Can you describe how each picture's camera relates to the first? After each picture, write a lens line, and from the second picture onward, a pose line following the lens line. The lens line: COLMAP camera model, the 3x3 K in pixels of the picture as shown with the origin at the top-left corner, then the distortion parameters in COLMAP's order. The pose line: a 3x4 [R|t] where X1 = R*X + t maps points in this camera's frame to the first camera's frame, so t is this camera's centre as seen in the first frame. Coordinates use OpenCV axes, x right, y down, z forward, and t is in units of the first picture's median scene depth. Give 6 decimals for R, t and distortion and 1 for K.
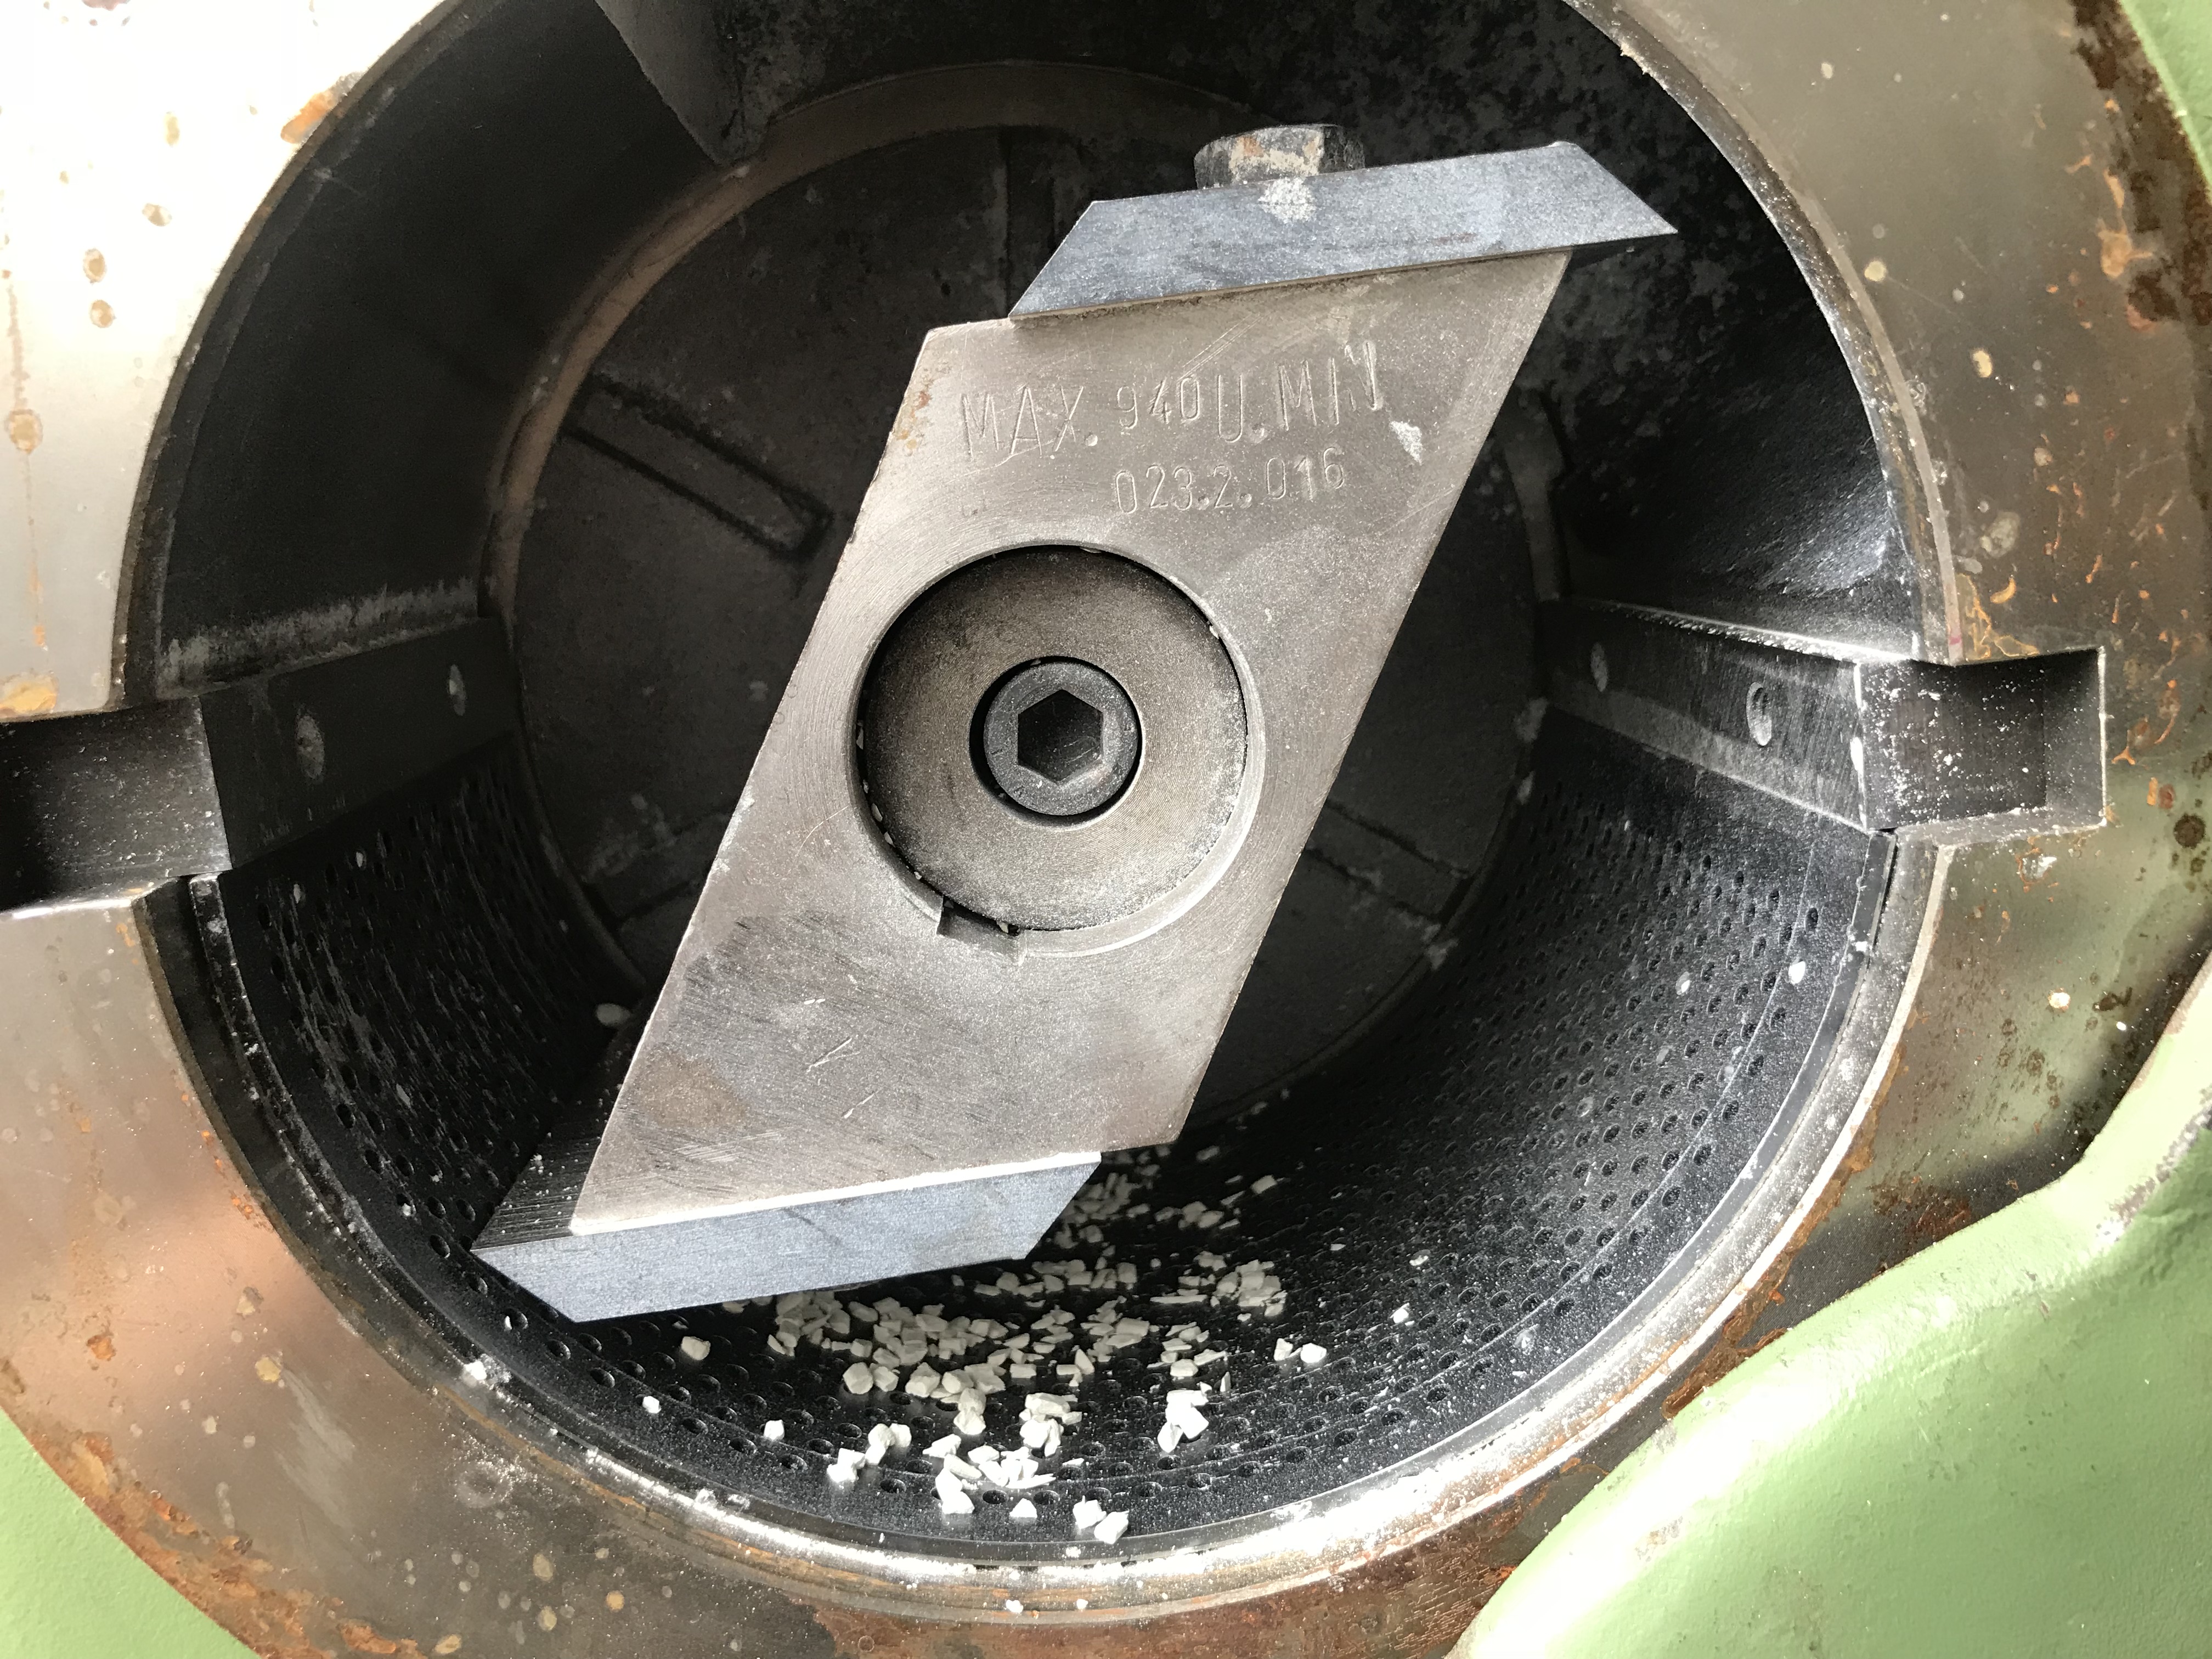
lens RADIAL K [[1809.5, 0, 1104.6], [0, 1809.5, 829.7], [0, 0, 1]] dist [-0.002927, -0.004947]
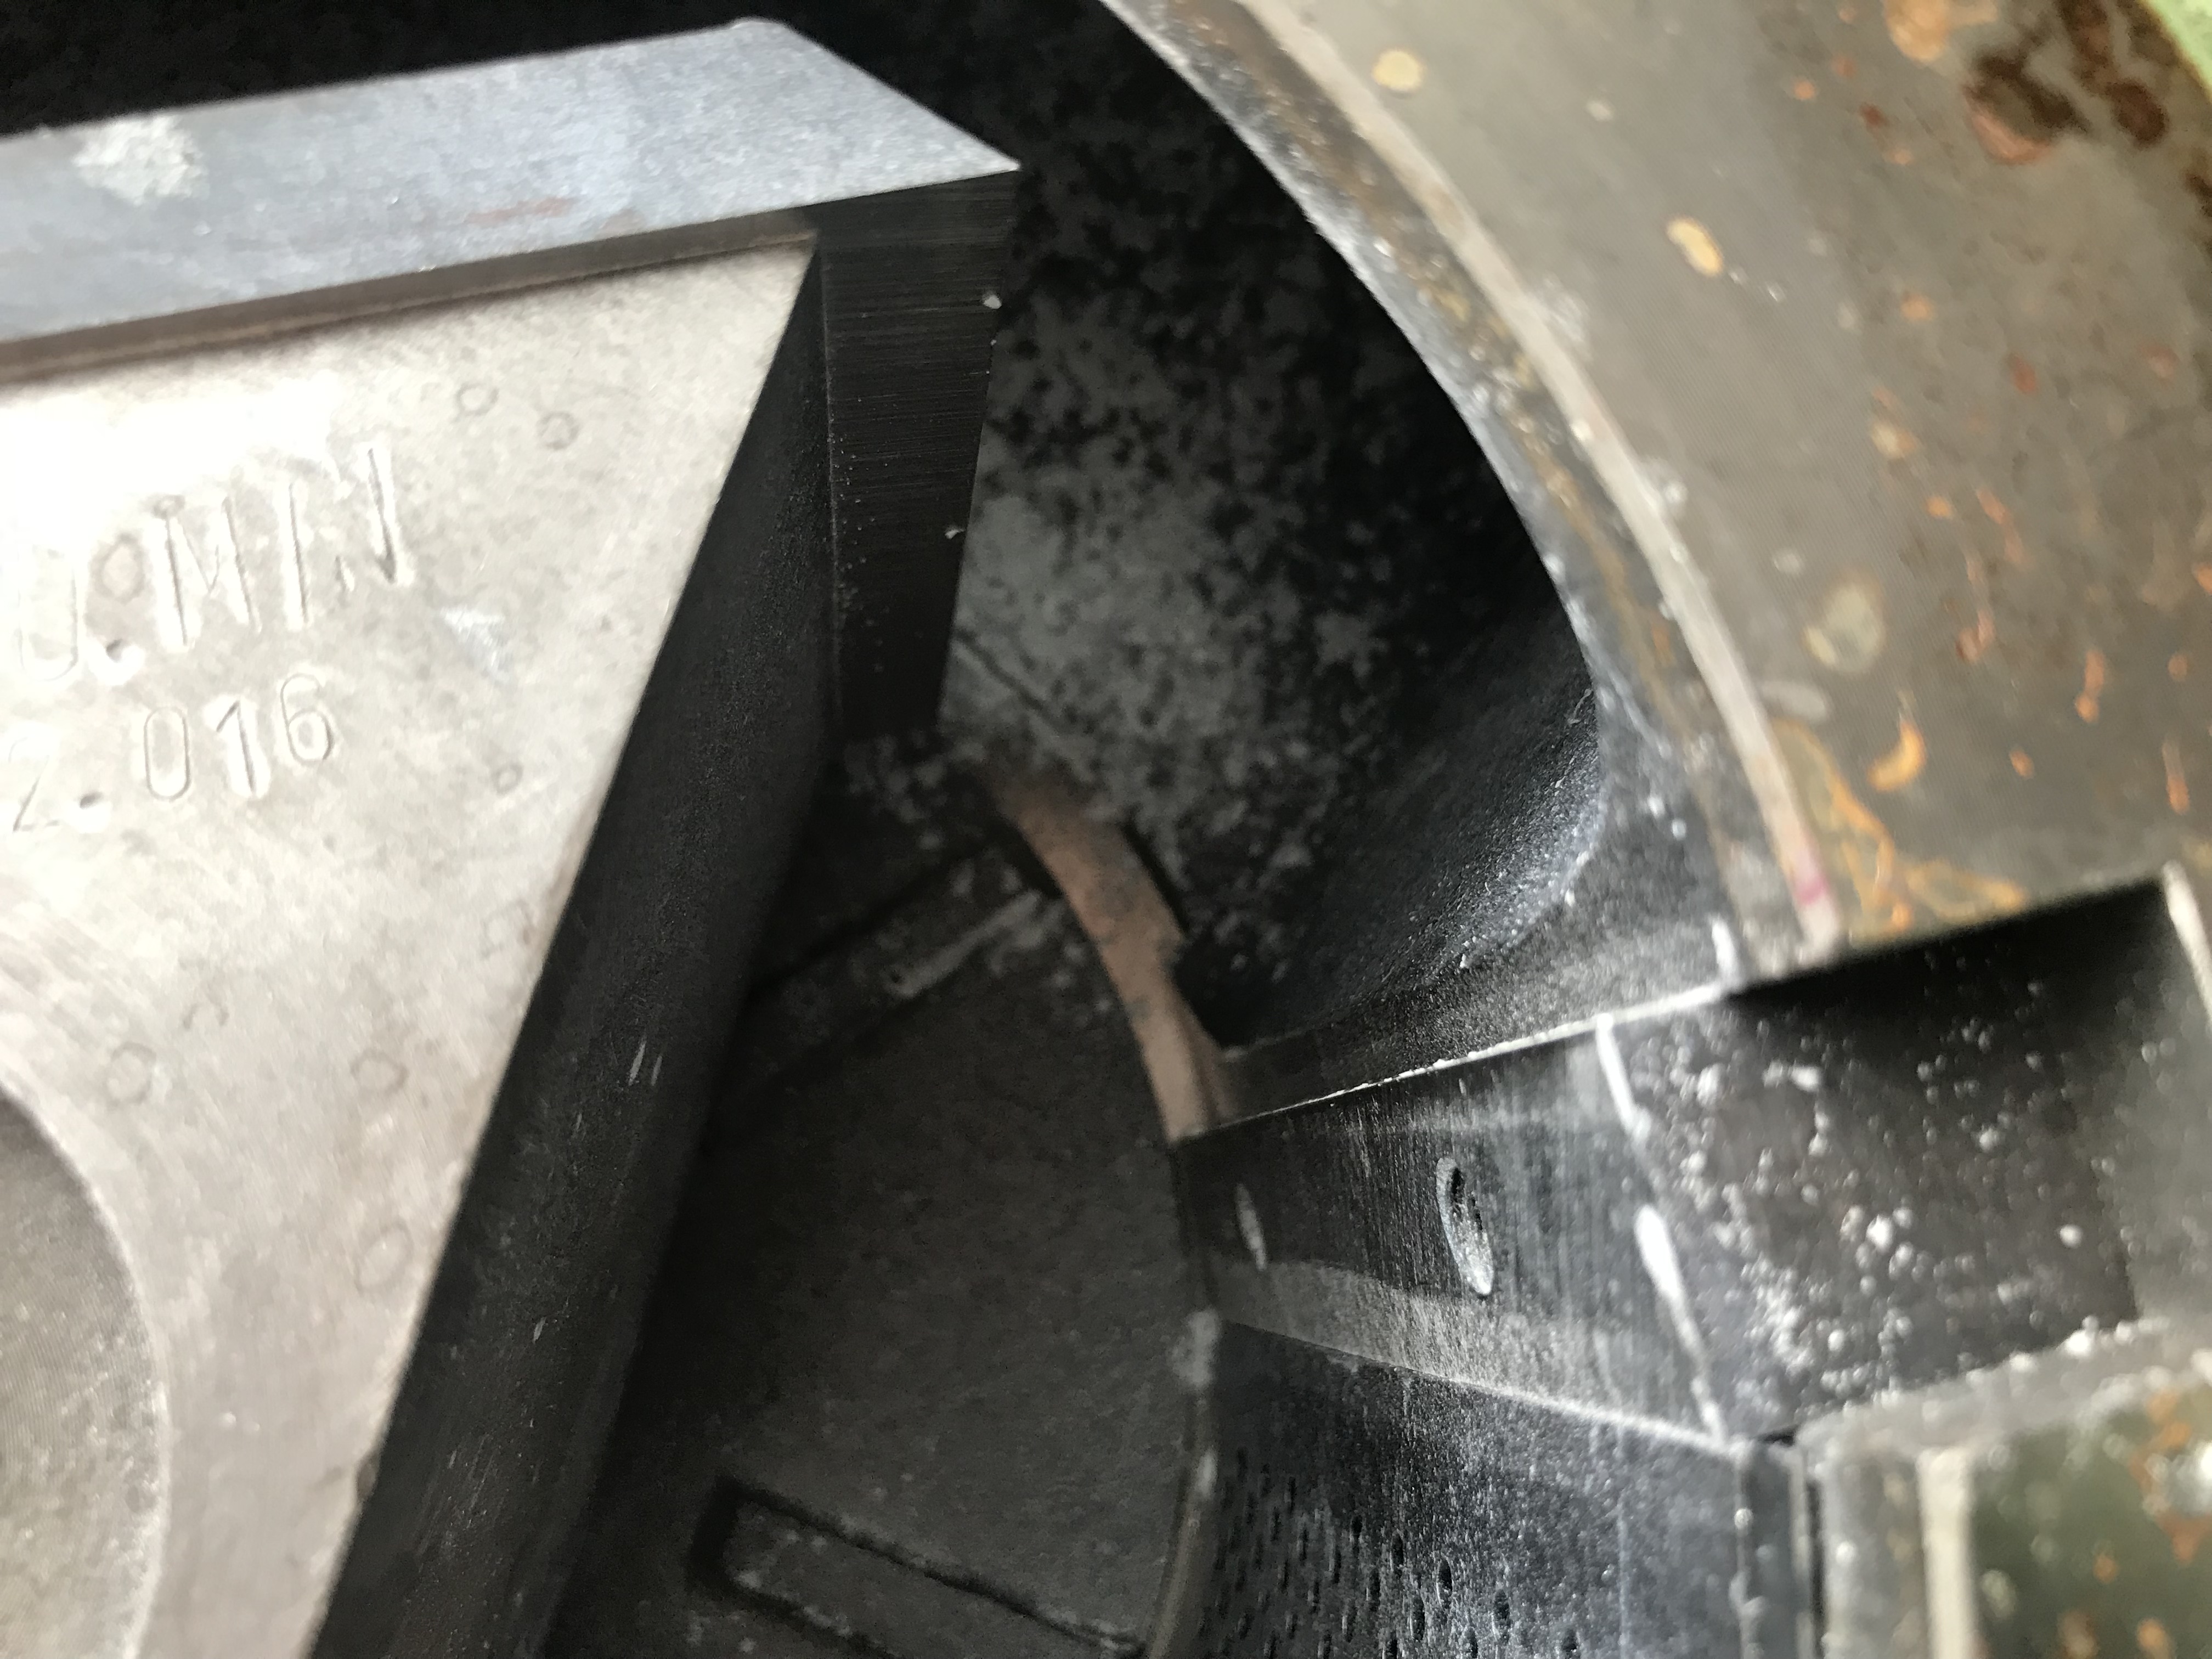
lens RADIAL K [[1911.7, 0, 1110.3], [0, 1911.7, 829.6], [0, 0, 1]] dist [-0.024305, -0.021744]
pose [[0.989748, -0.100389, 0.101593, 0.266589], [0.130852, 0.922444, -0.363284, 0.008703], [-0.057244, 0.372853, 0.926123, 0.591150]]
